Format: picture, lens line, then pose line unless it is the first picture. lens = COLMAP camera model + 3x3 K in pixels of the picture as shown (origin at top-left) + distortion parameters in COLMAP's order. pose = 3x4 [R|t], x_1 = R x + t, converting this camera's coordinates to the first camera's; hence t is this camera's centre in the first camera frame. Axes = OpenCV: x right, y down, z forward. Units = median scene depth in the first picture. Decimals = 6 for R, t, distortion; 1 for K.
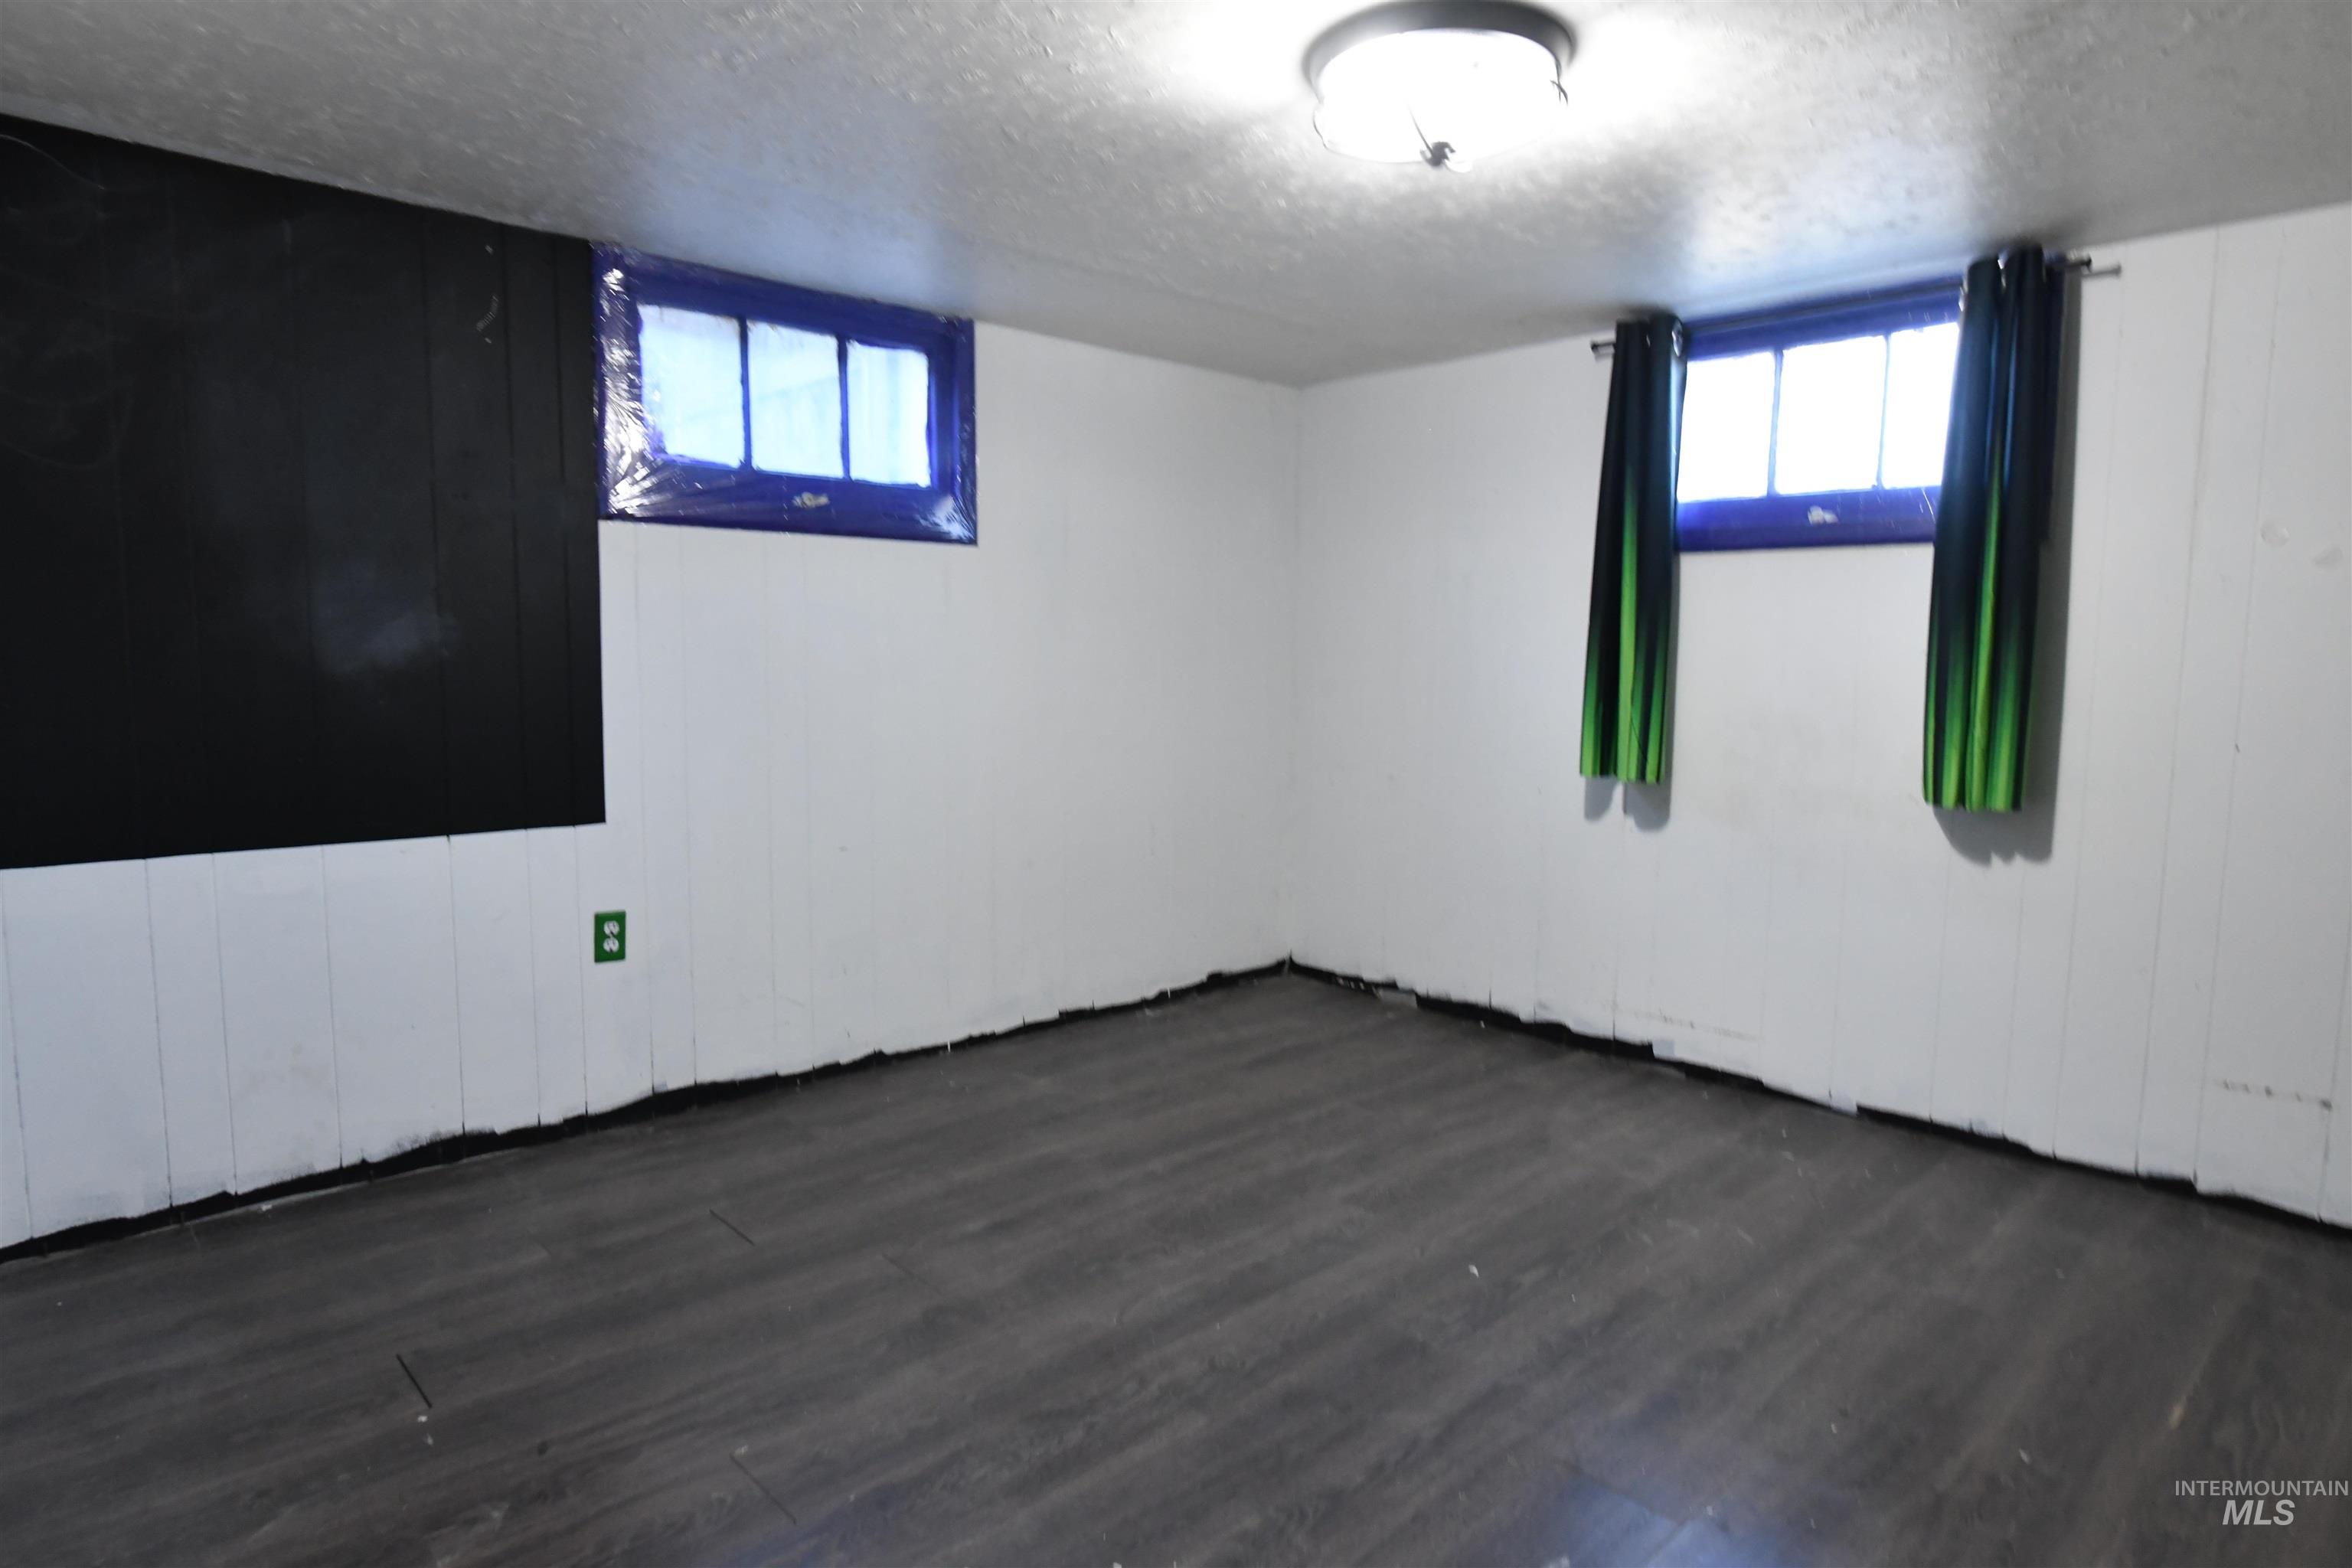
lens RADIAL K [[1343.3, 0, 1185.6], [0, 1343.3, 783.0], [0, 0, 1]] dist [-0.029484, 0.008276]
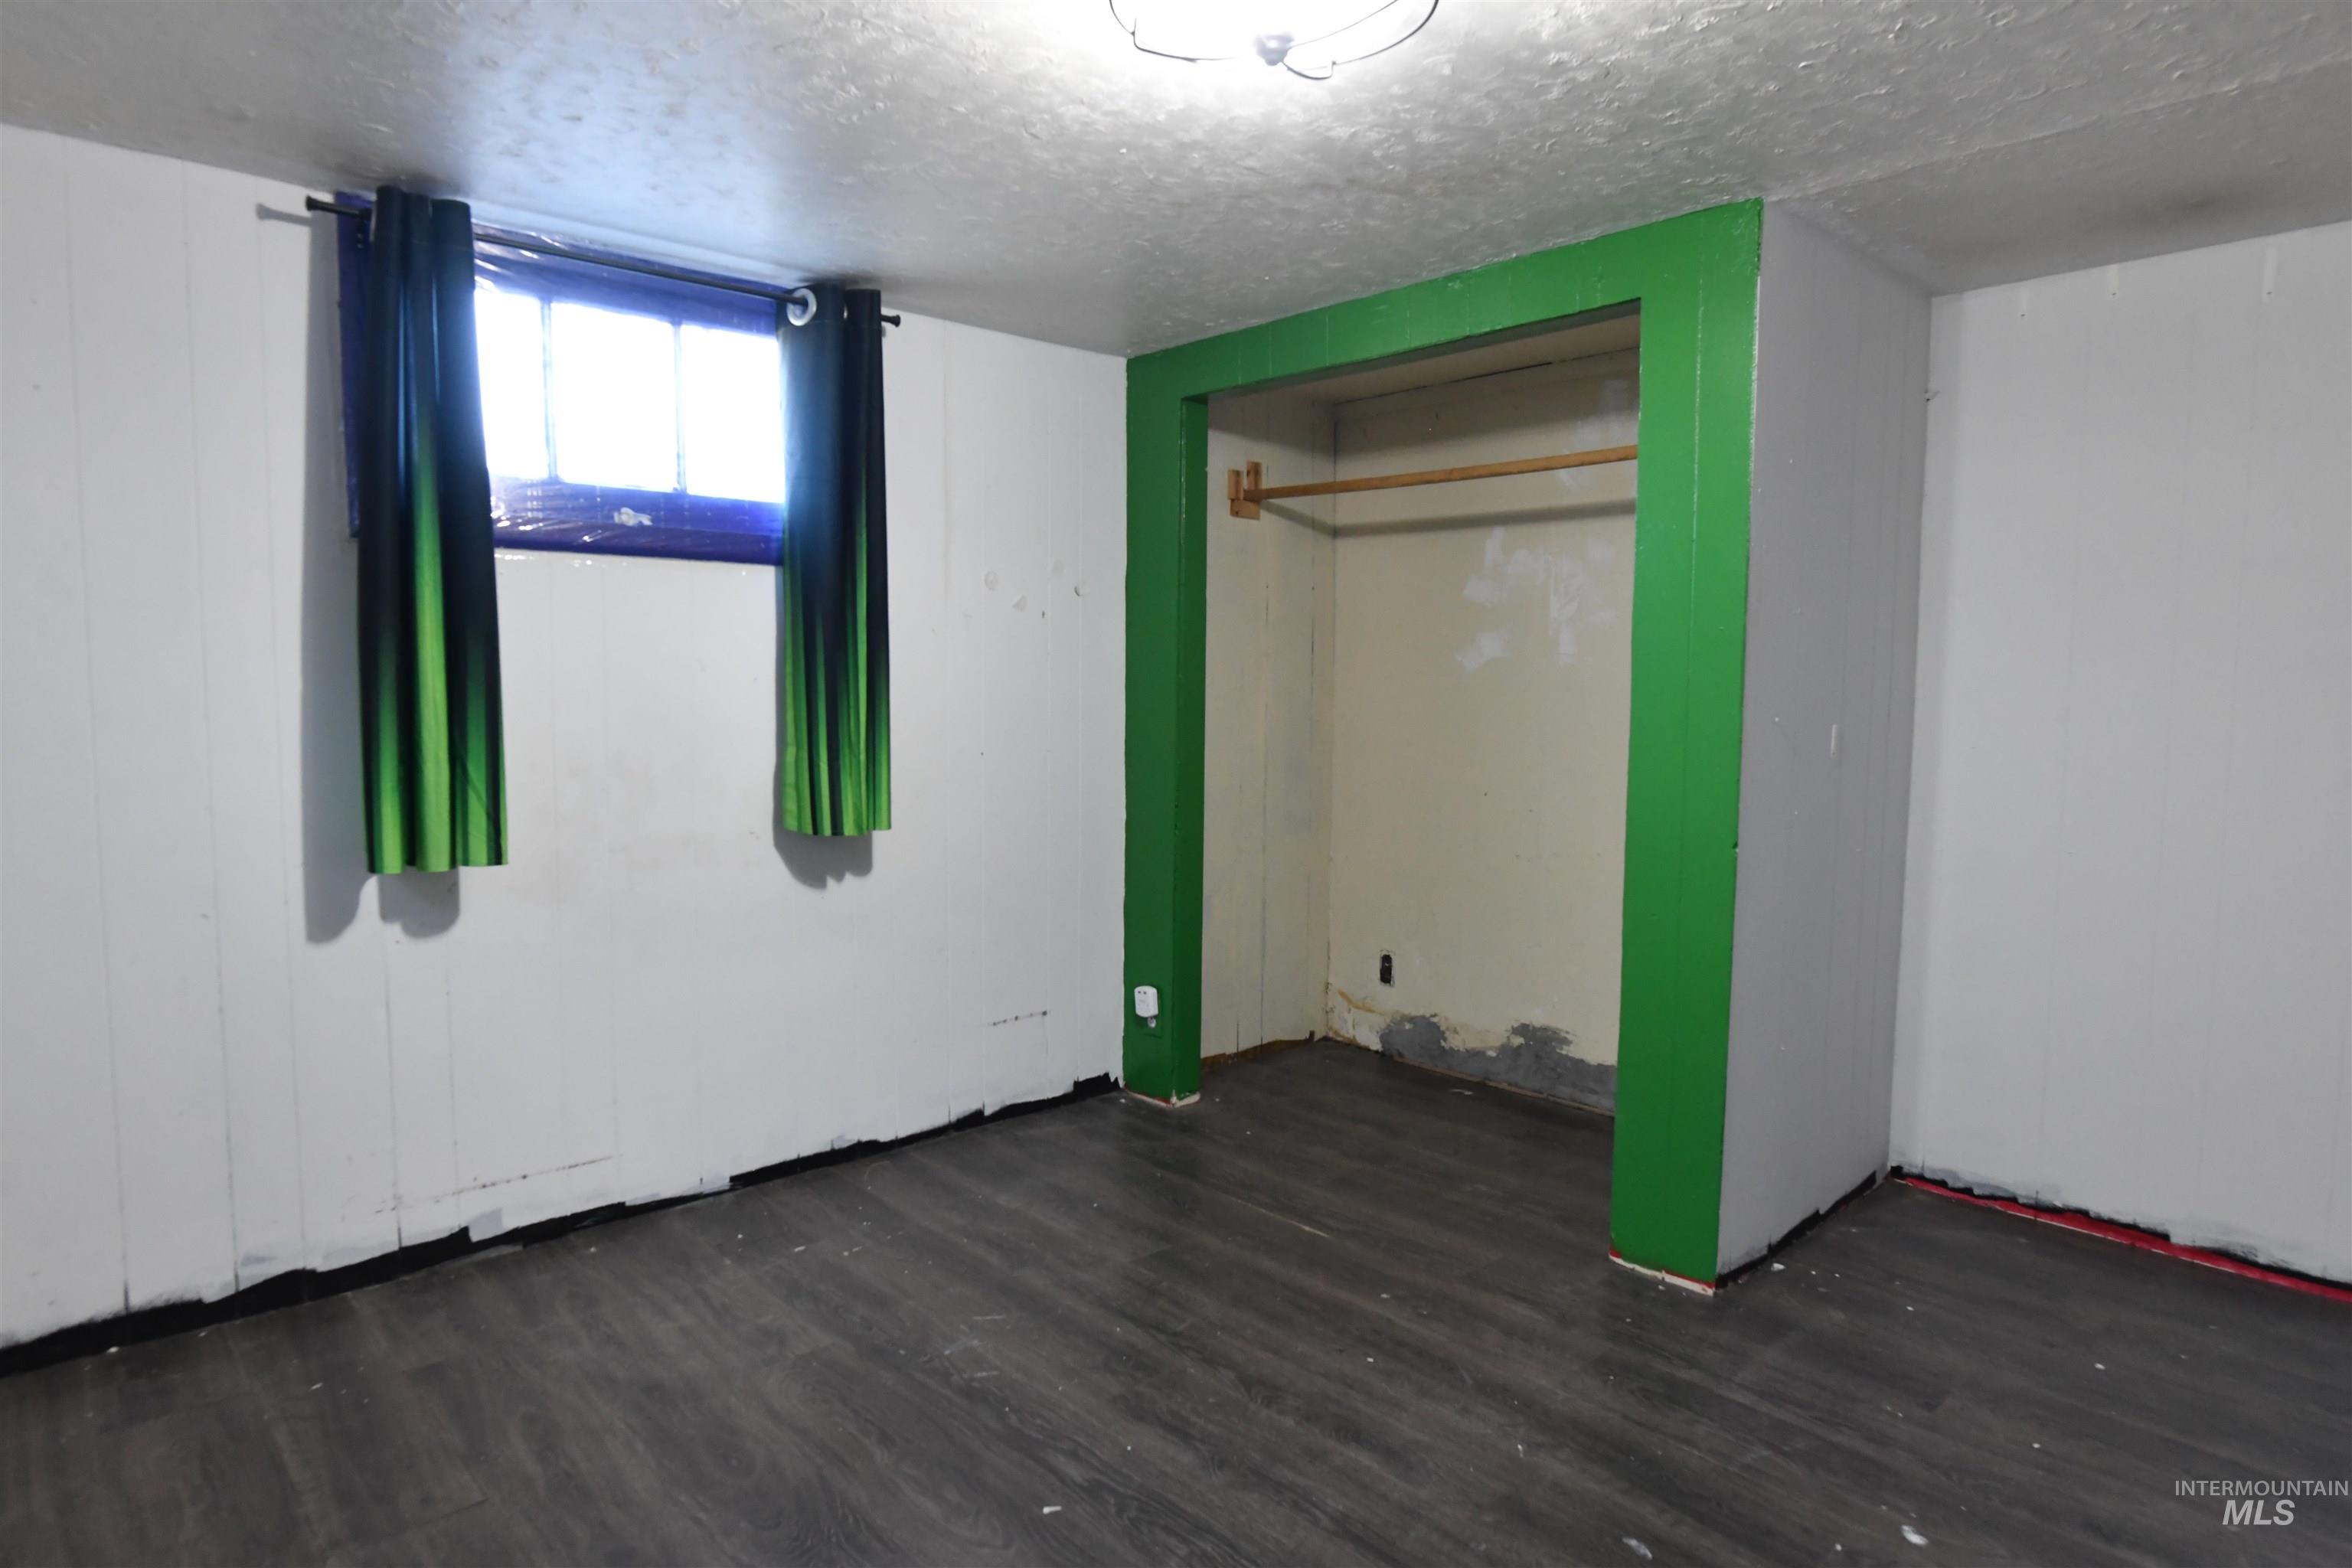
lens RADIAL K [[1343.3, 0, 1161.0], [0, 1343.3, 792.1], [0, 0, 1]] dist [-0.029484, 0.008276]
pose [[0.019104, -0.100321, 0.994772, -0.404949], [0.093530, 0.990770, 0.098121, -0.087923], [-0.995433, 0.091166, 0.028311, 0.717616]]
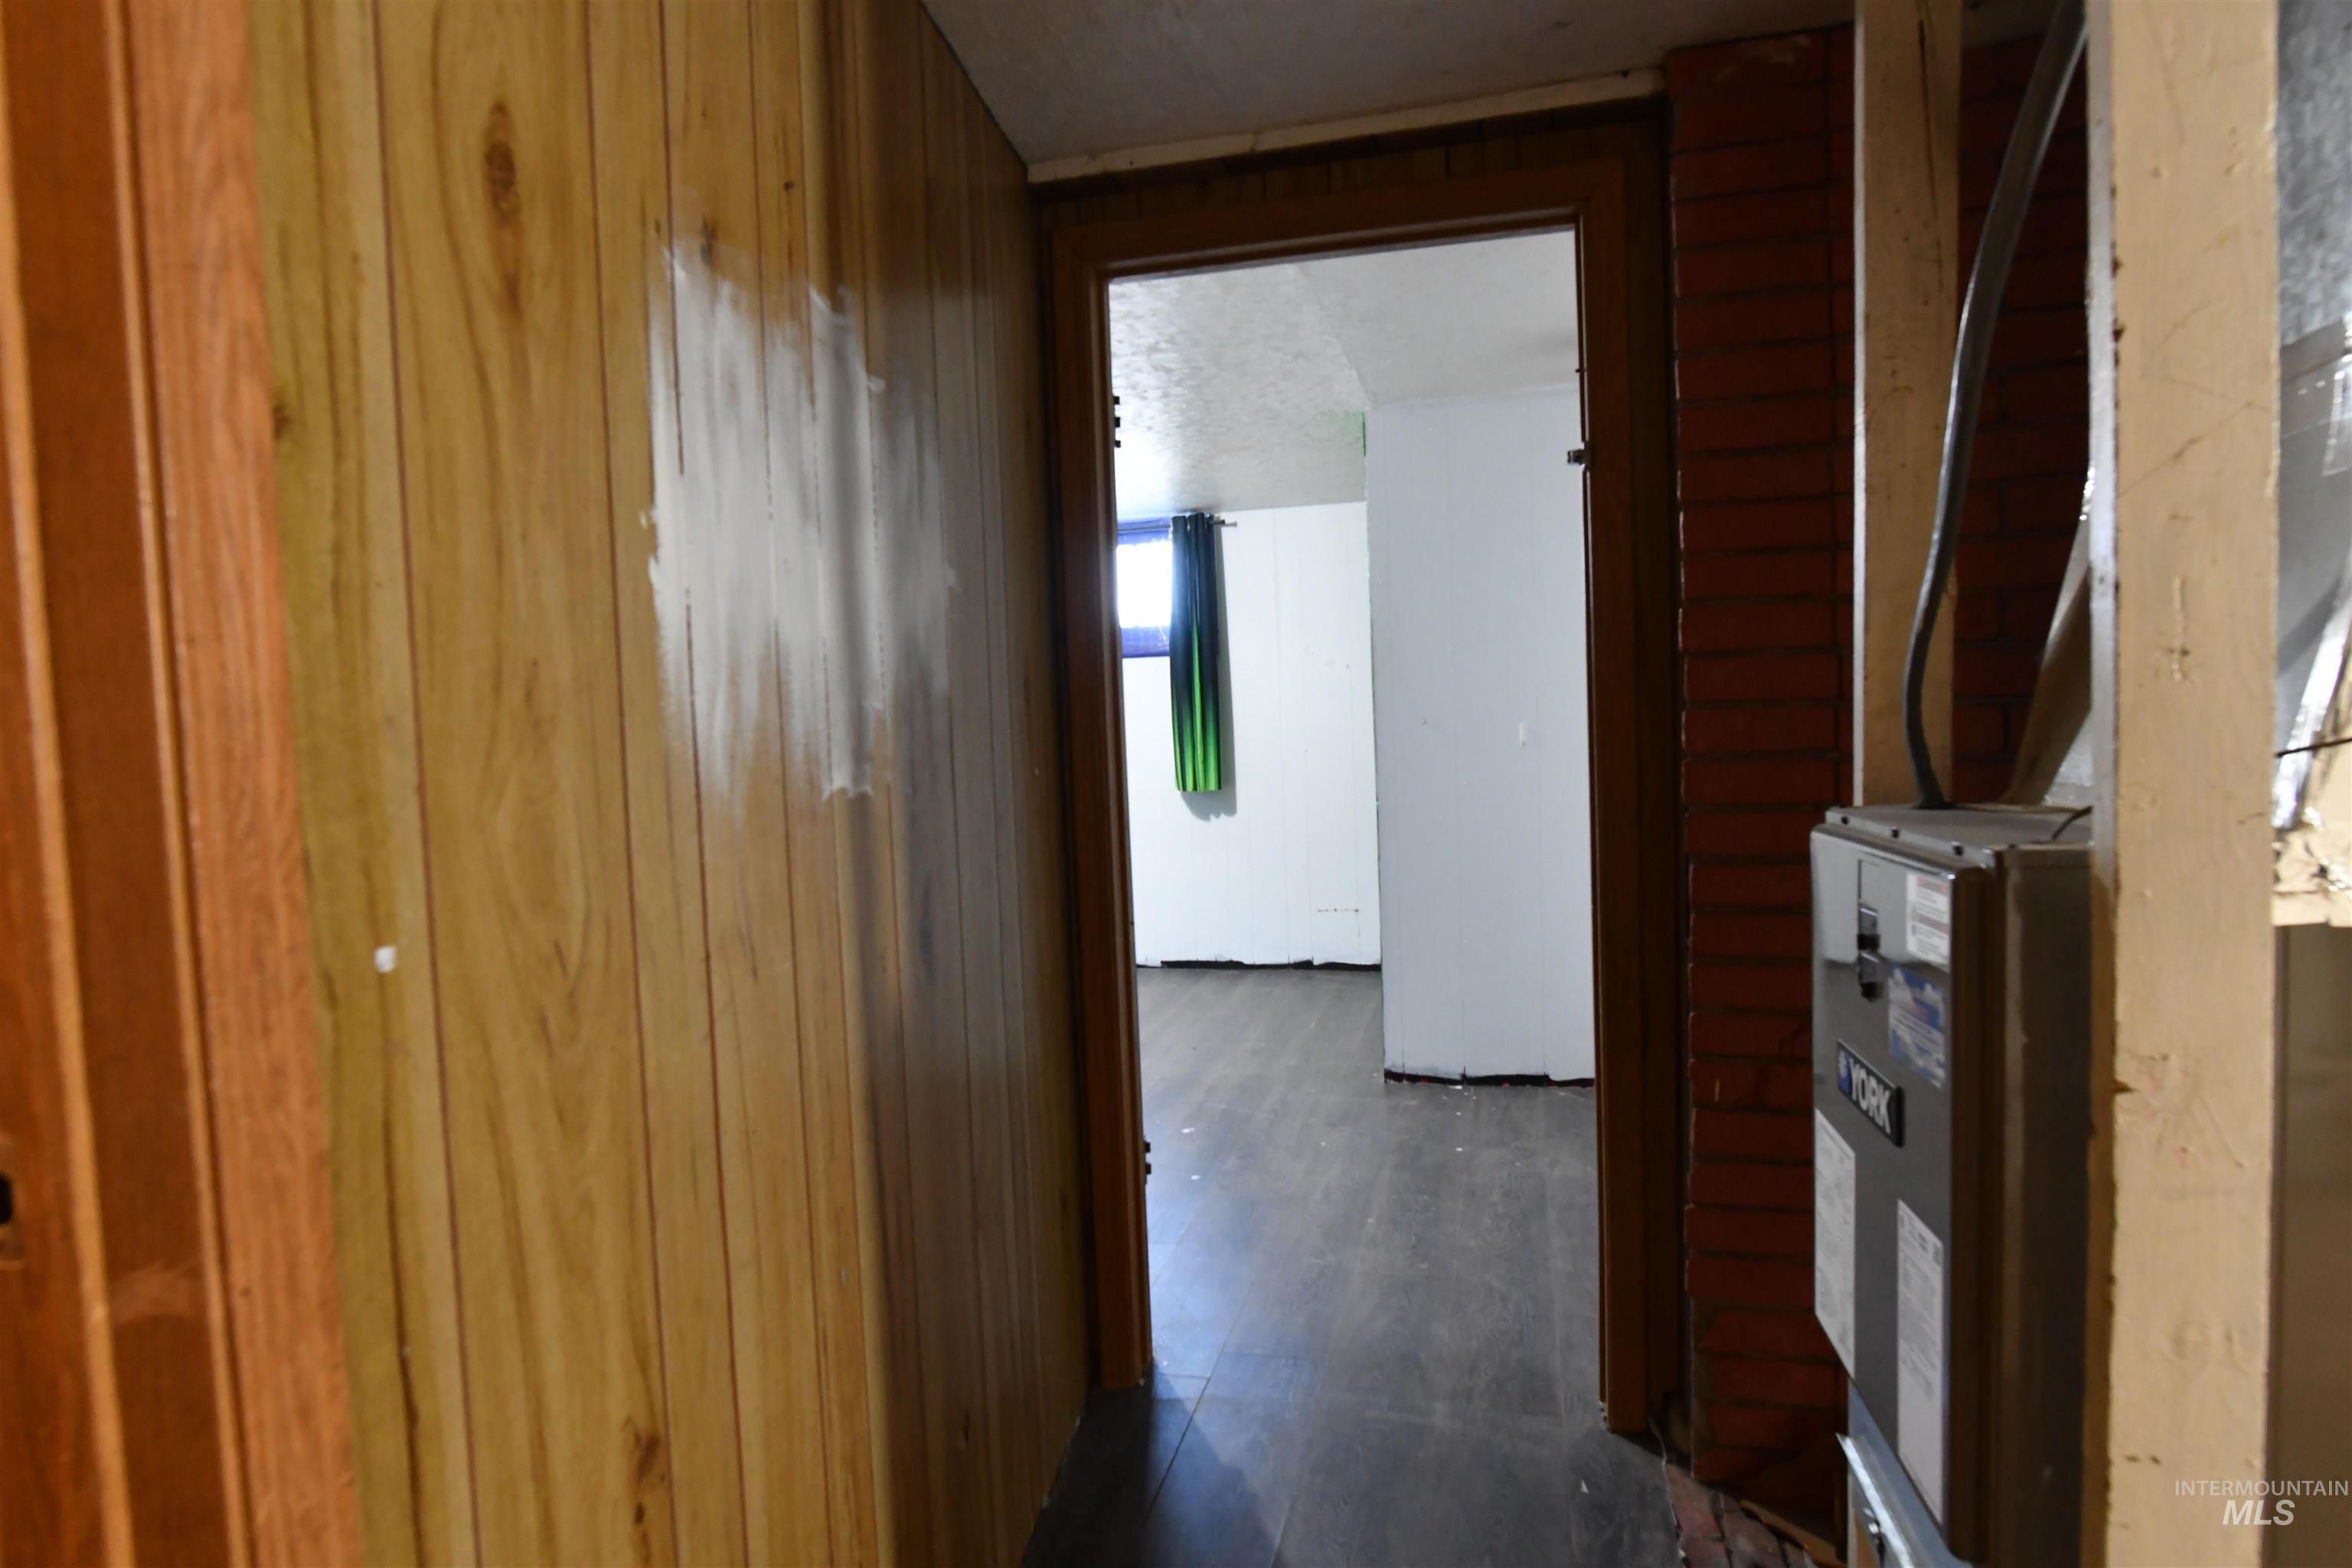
lens RADIAL K [[1343.3, 0, 1179.5], [0, 1343.3, 788.4], [0, 0, 1]] dist [-0.029484, 0.008276]
pose [[0.855065, -0.071442, 0.513575, -0.441682], [0.101157, 0.994415, -0.030089, 0.070178], [-0.508557, 0.077679, 0.857517, -0.668082]]
